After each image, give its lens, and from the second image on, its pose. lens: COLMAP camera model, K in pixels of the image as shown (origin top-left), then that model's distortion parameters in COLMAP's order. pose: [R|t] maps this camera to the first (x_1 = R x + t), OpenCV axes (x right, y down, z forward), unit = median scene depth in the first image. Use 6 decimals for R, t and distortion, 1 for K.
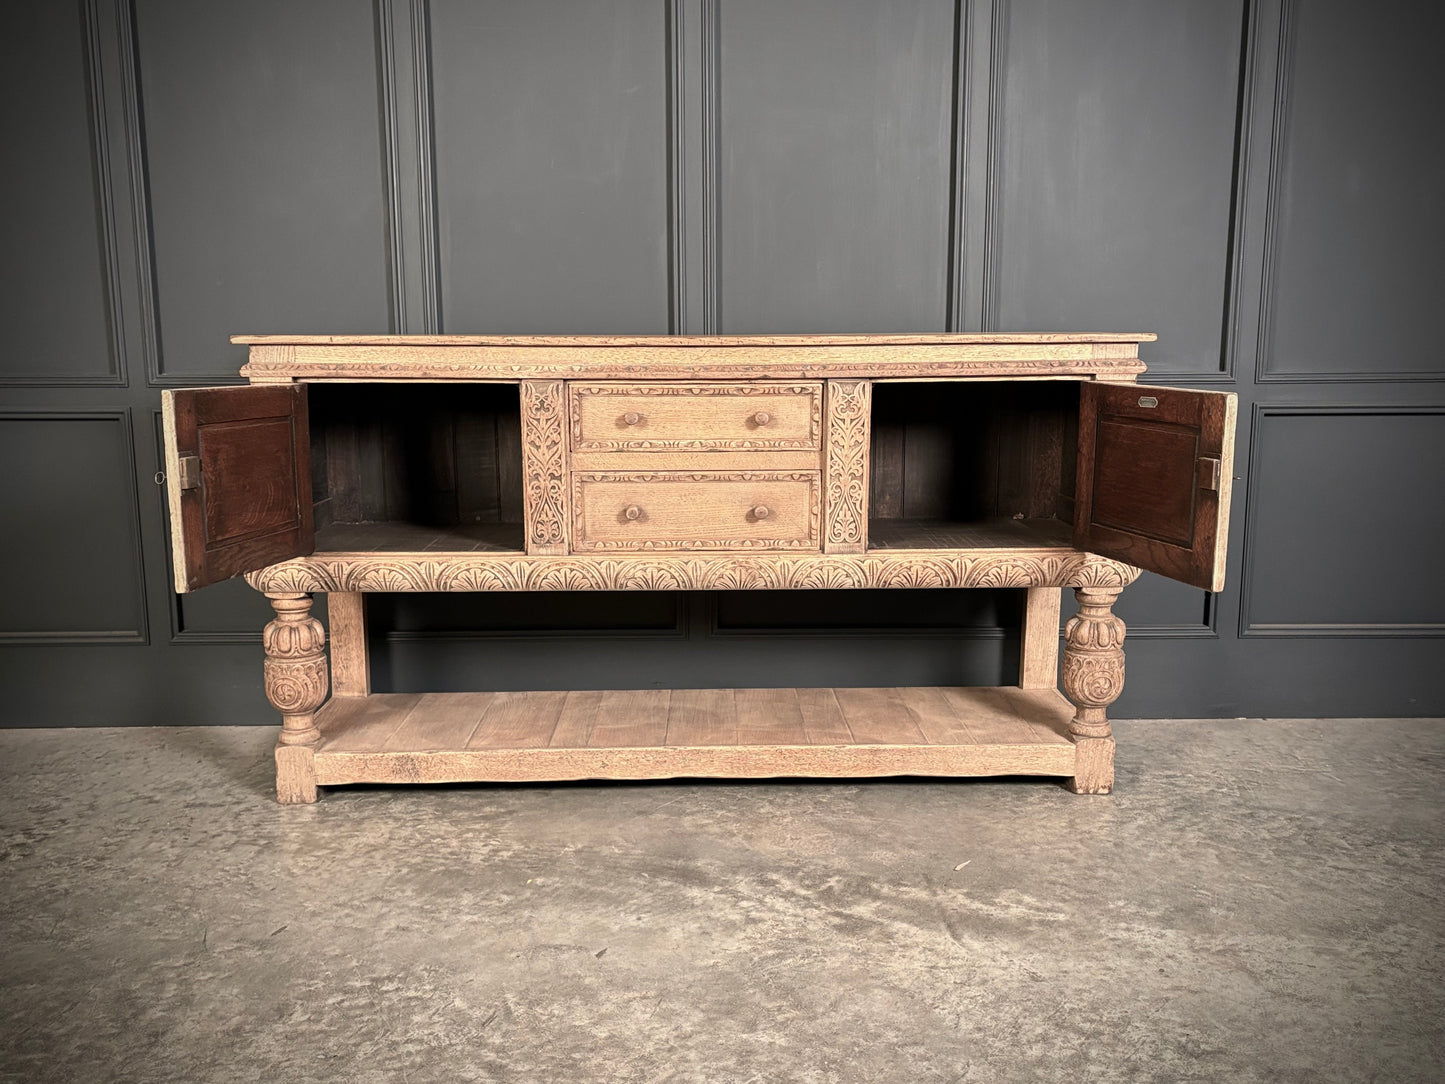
lens RADIAL K [[1286.5, 0, 722.2], [0, 1286.5, 525.1], [0, 0, 1]] dist [0.035894, -0.010263]
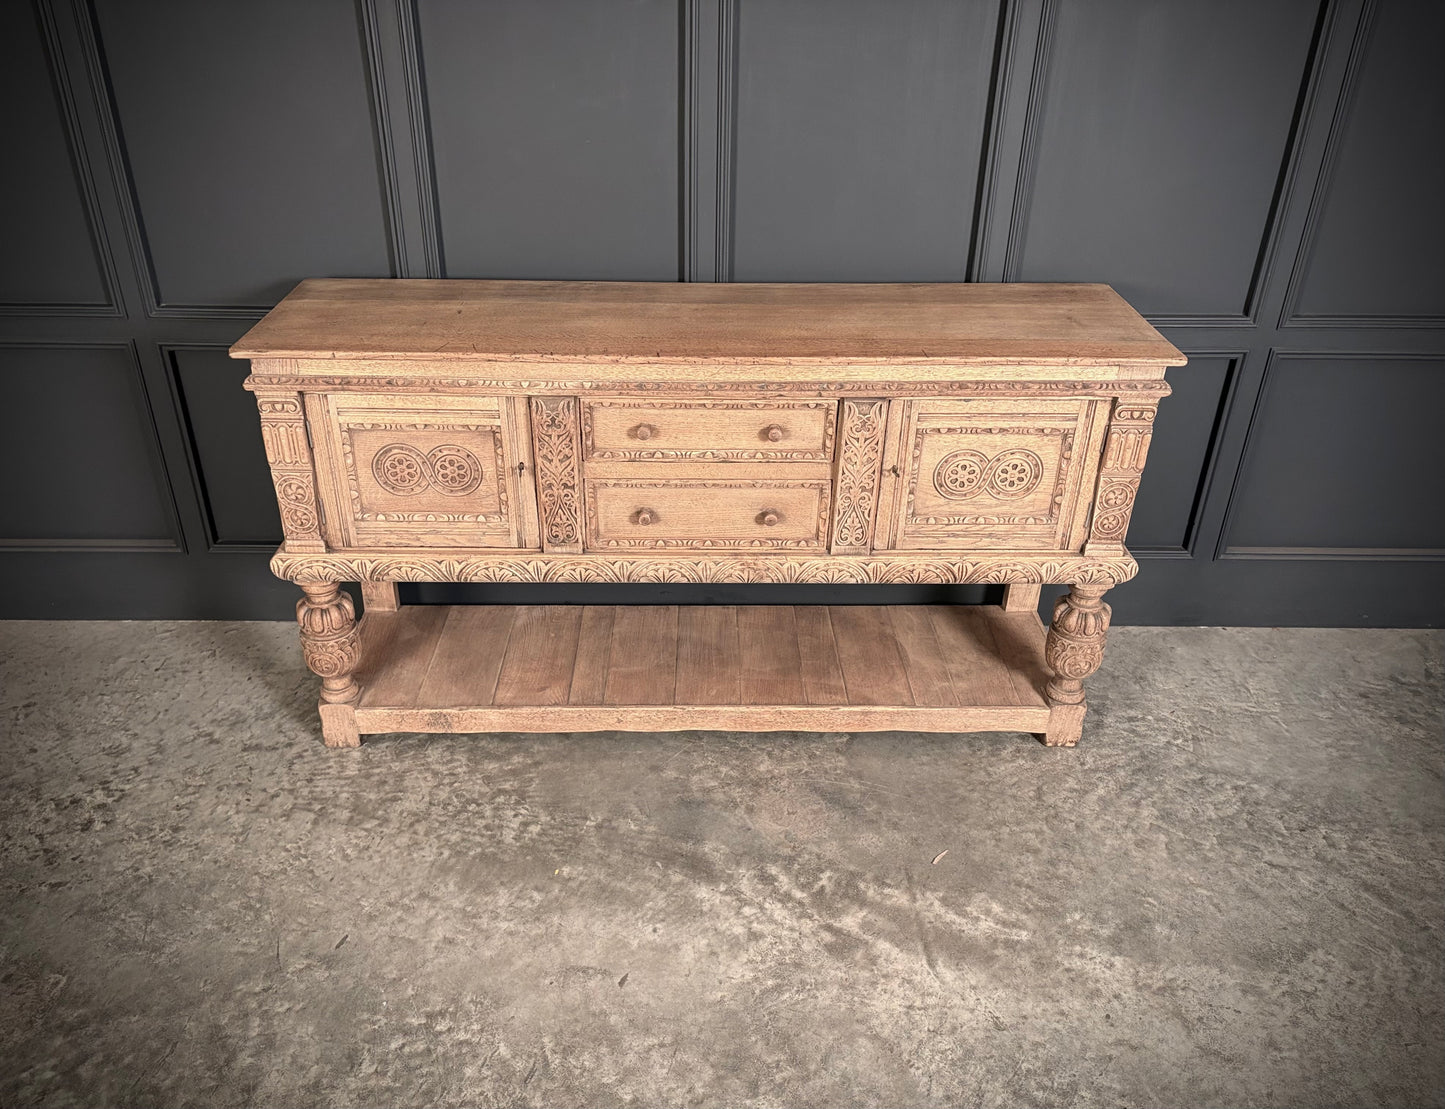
lens RADIAL K [[1162.7, 0, 708.9], [0, 1162.7, 560.5], [0, 0, 1]] dist [0.048471, -0.040007]
pose [[0.999858, 0.016791, 0.001166, -0.021589], [-0.016083, 0.932648, 0.360429, -0.347066], [0.004964, -0.360397, 0.932786, 0.141424]]
